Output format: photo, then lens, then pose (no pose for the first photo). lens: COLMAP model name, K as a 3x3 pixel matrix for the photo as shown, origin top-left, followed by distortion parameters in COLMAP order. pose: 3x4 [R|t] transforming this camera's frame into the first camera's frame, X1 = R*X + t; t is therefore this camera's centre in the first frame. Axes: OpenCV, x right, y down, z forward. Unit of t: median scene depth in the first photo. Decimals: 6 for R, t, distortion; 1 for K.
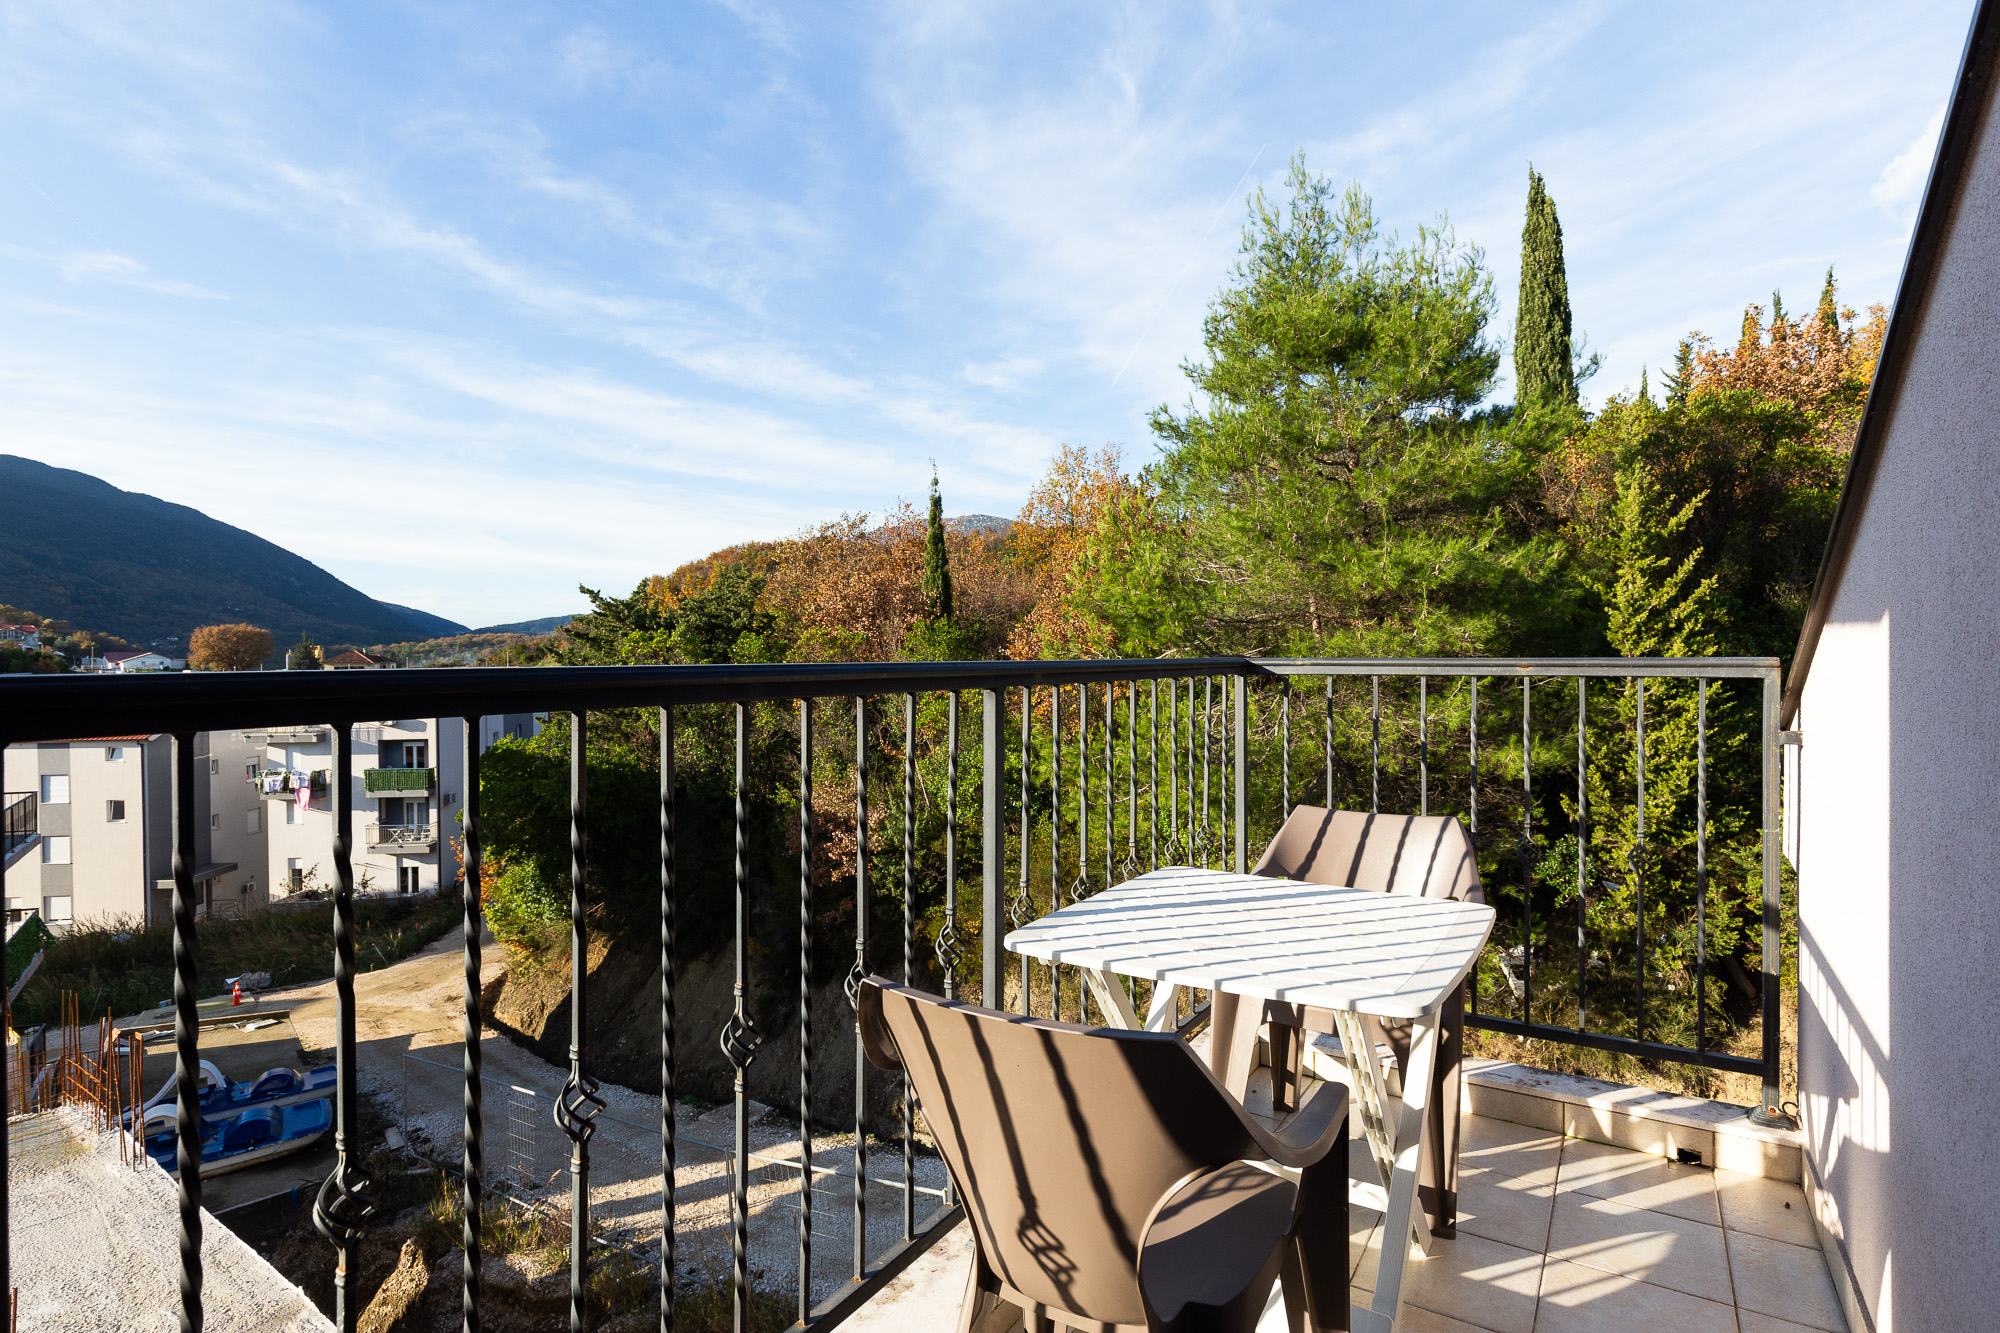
lens RADIAL K [[1024.9, 0, 999.5], [0, 1024.9, 660.0], [0, 0, 1]] dist [-0.004040, 0.002624]
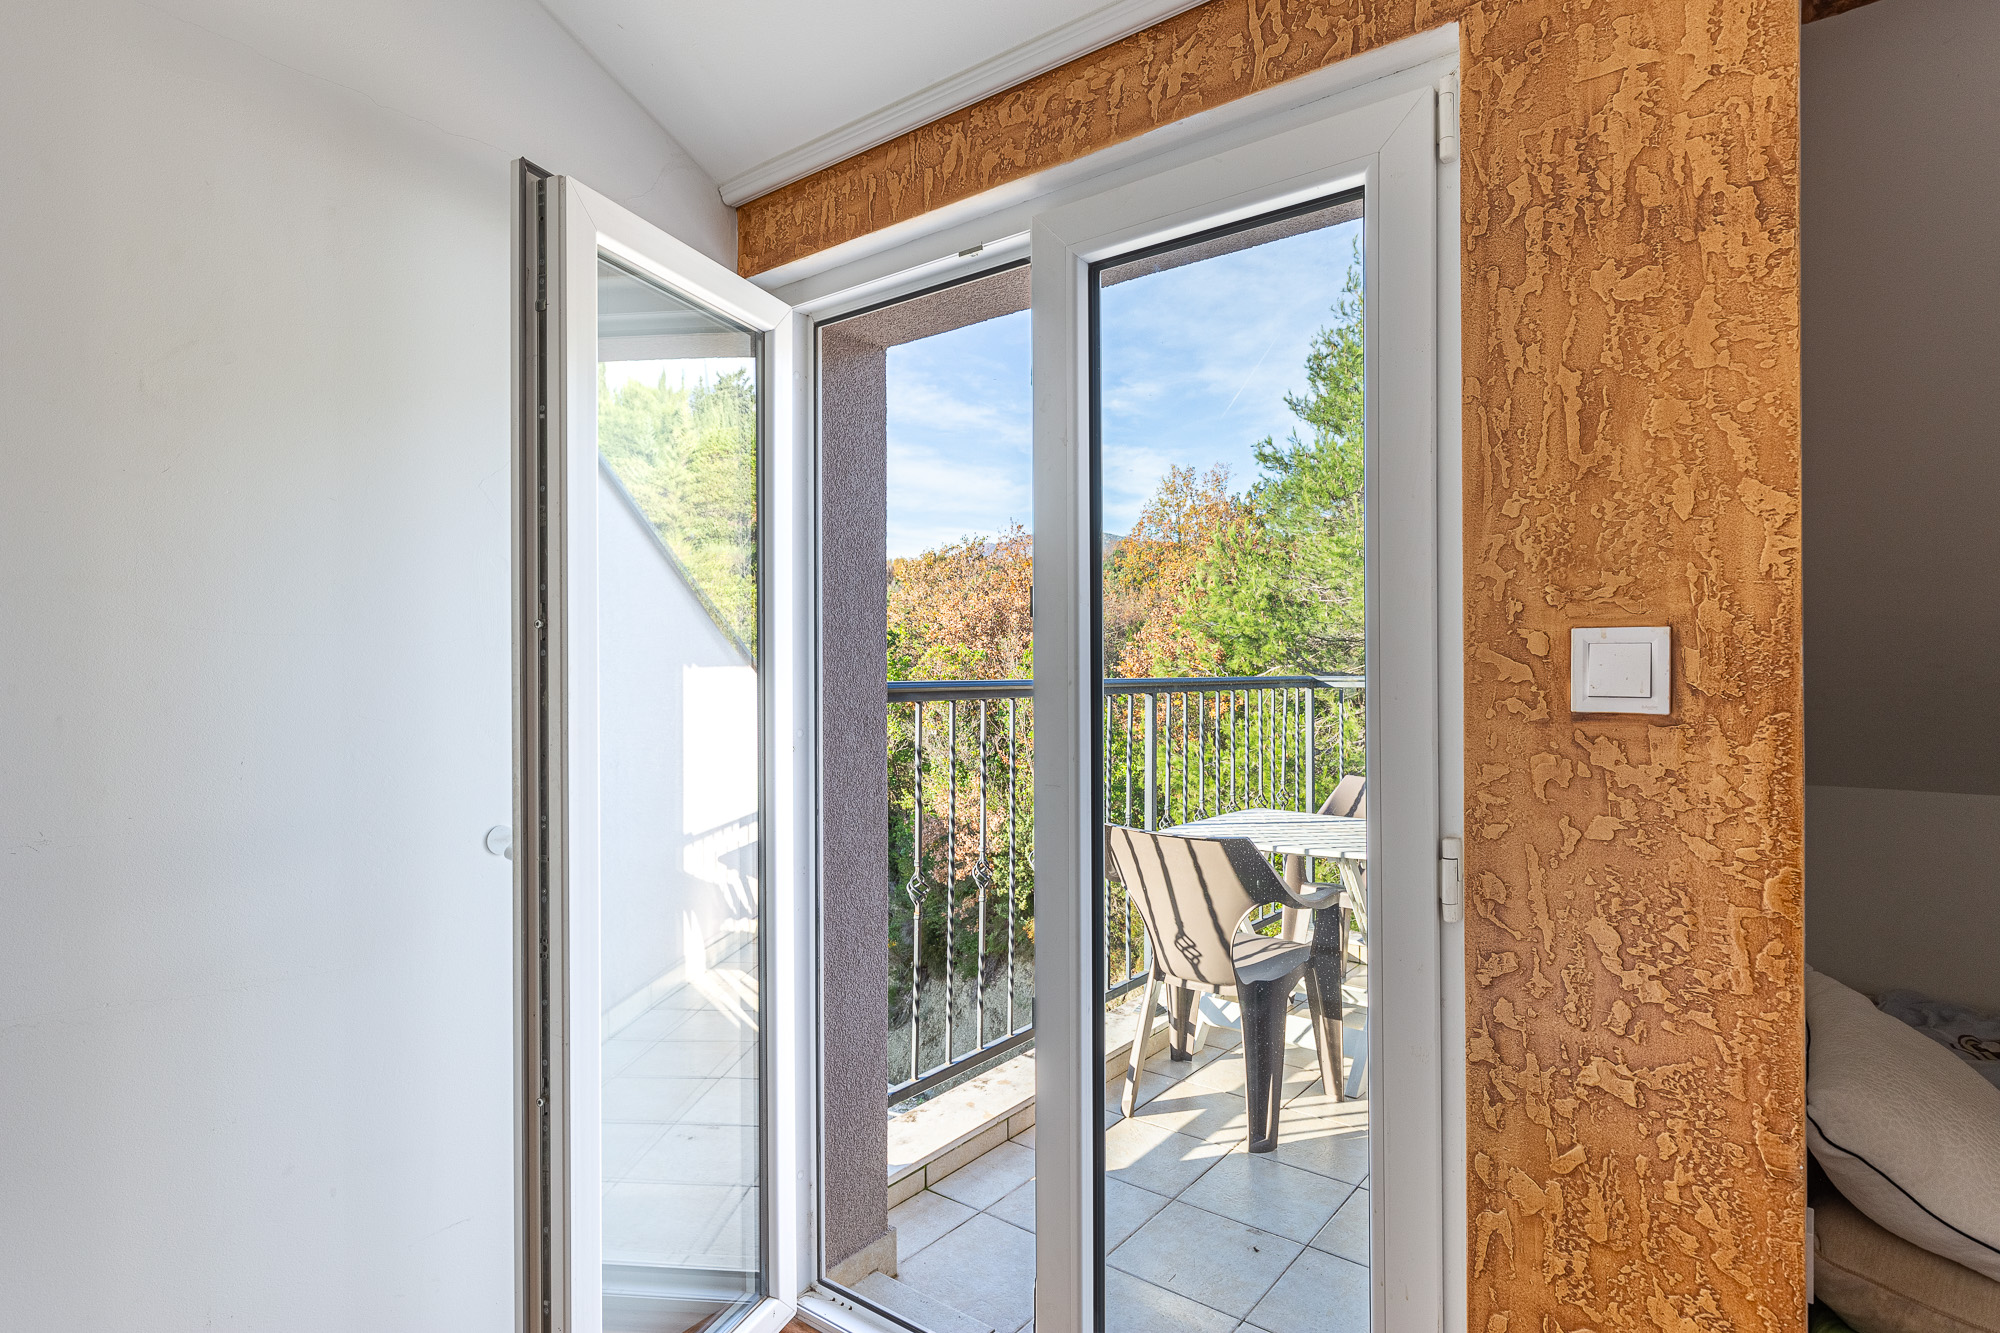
lens RADIAL K [[1024.9, 0, 1008.6], [0, 1024.9, 671.0], [0, 0, 1]] dist [-0.004040, 0.002624]
pose [[0.995617, 0.002272, -0.093493, -0.009632], [-0.002643, 0.999989, -0.003844, -0.000764], [0.093483, 0.004074, 0.995613, -0.088962]]
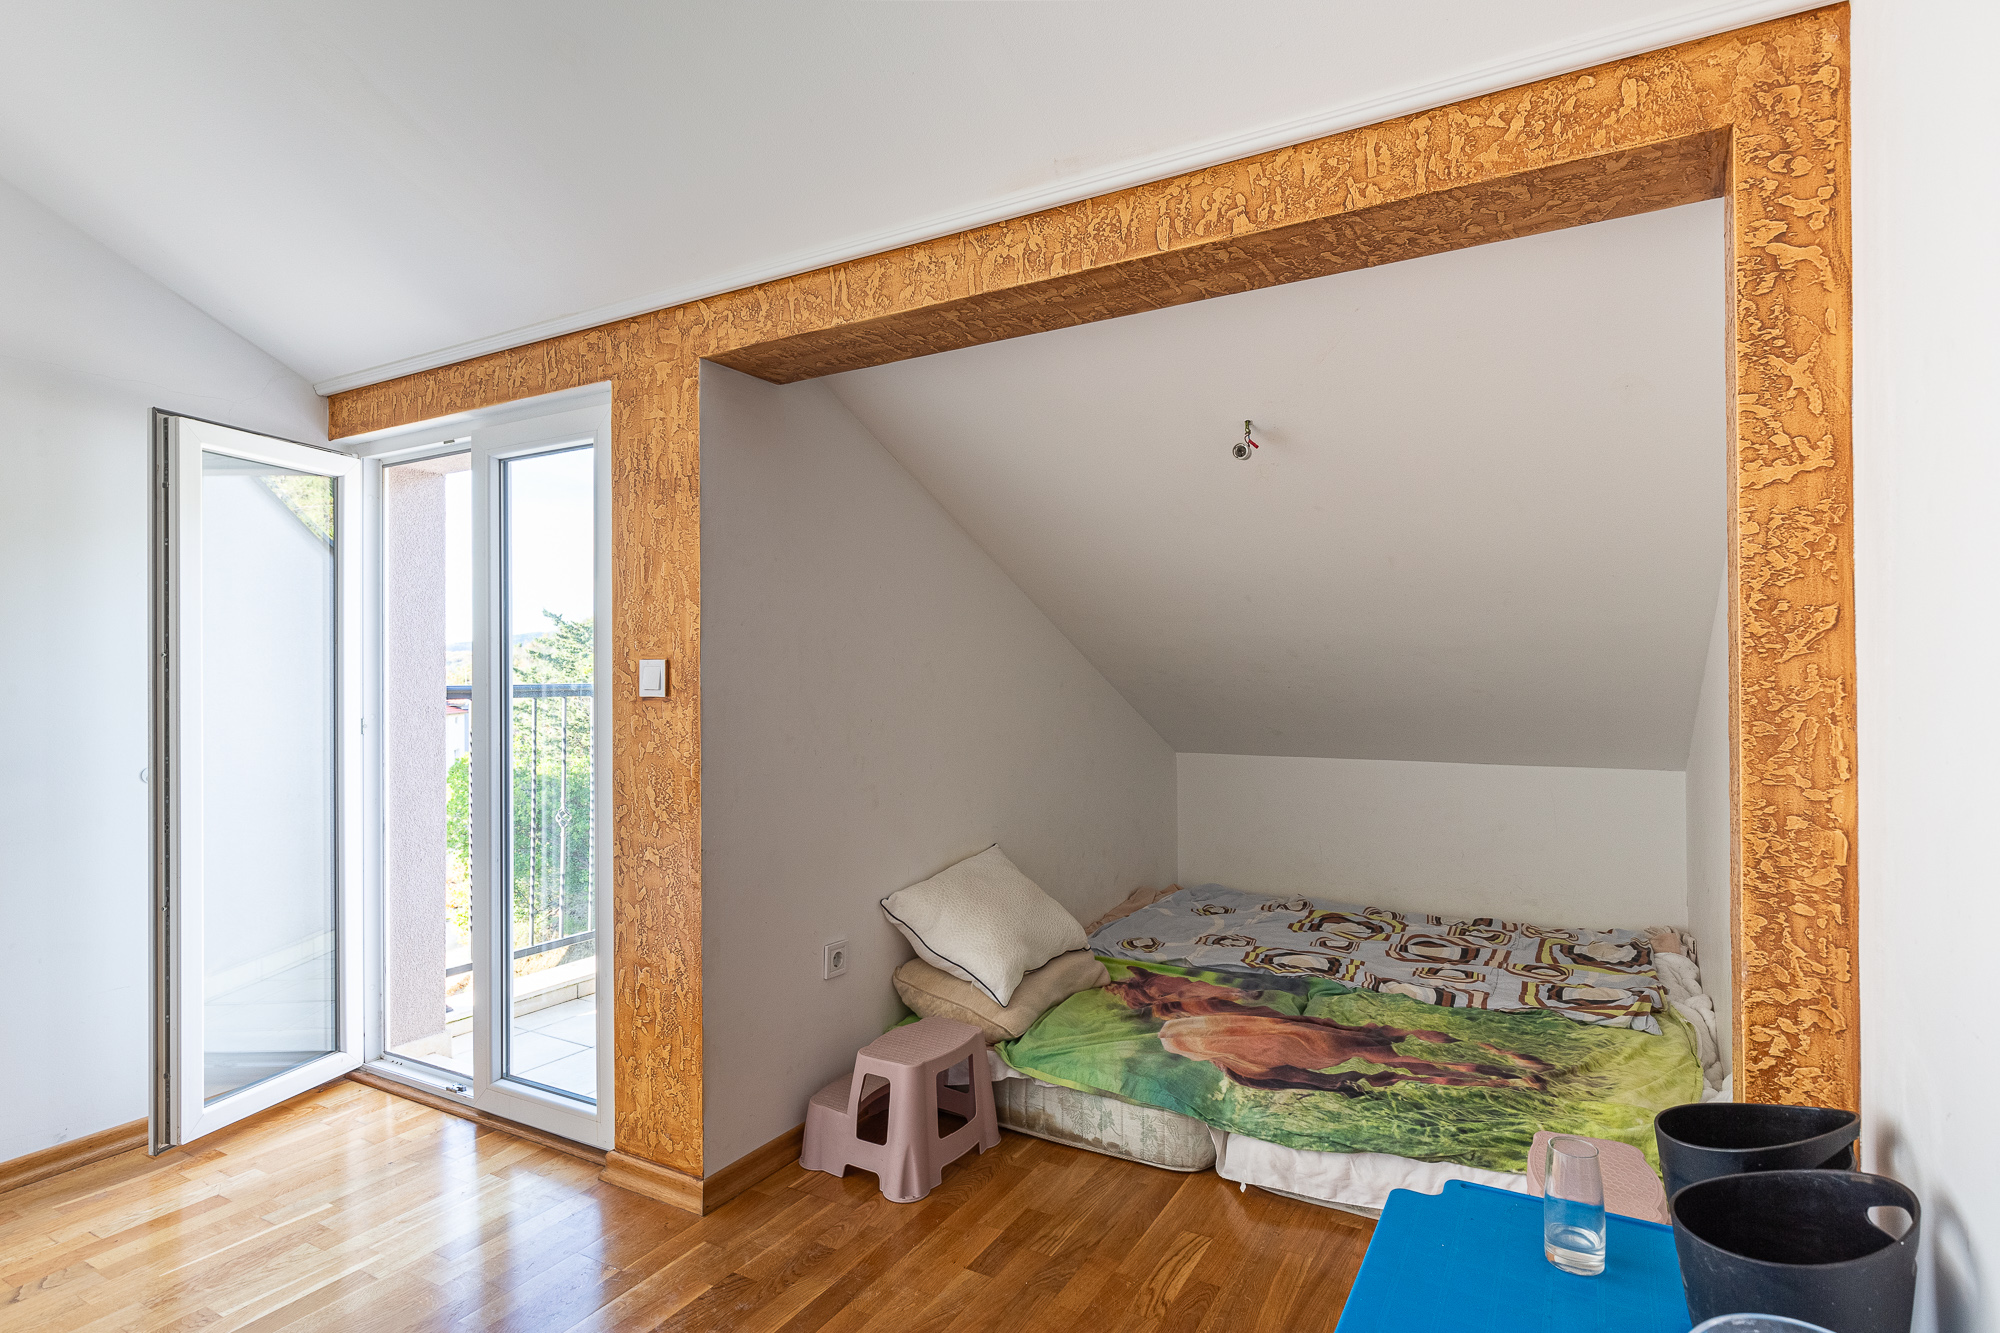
lens RADIAL K [[1024.9, 0, 1007.6], [0, 1024.9, 667.3], [0, 0, 1]] dist [-0.004040, 0.002624]
pose [[0.999140, -0.002522, 0.041381, 0.973702], [0.002869, 0.999961, -0.008328, -0.008405], [-0.041358, 0.008439, 0.999109, -1.145135]]
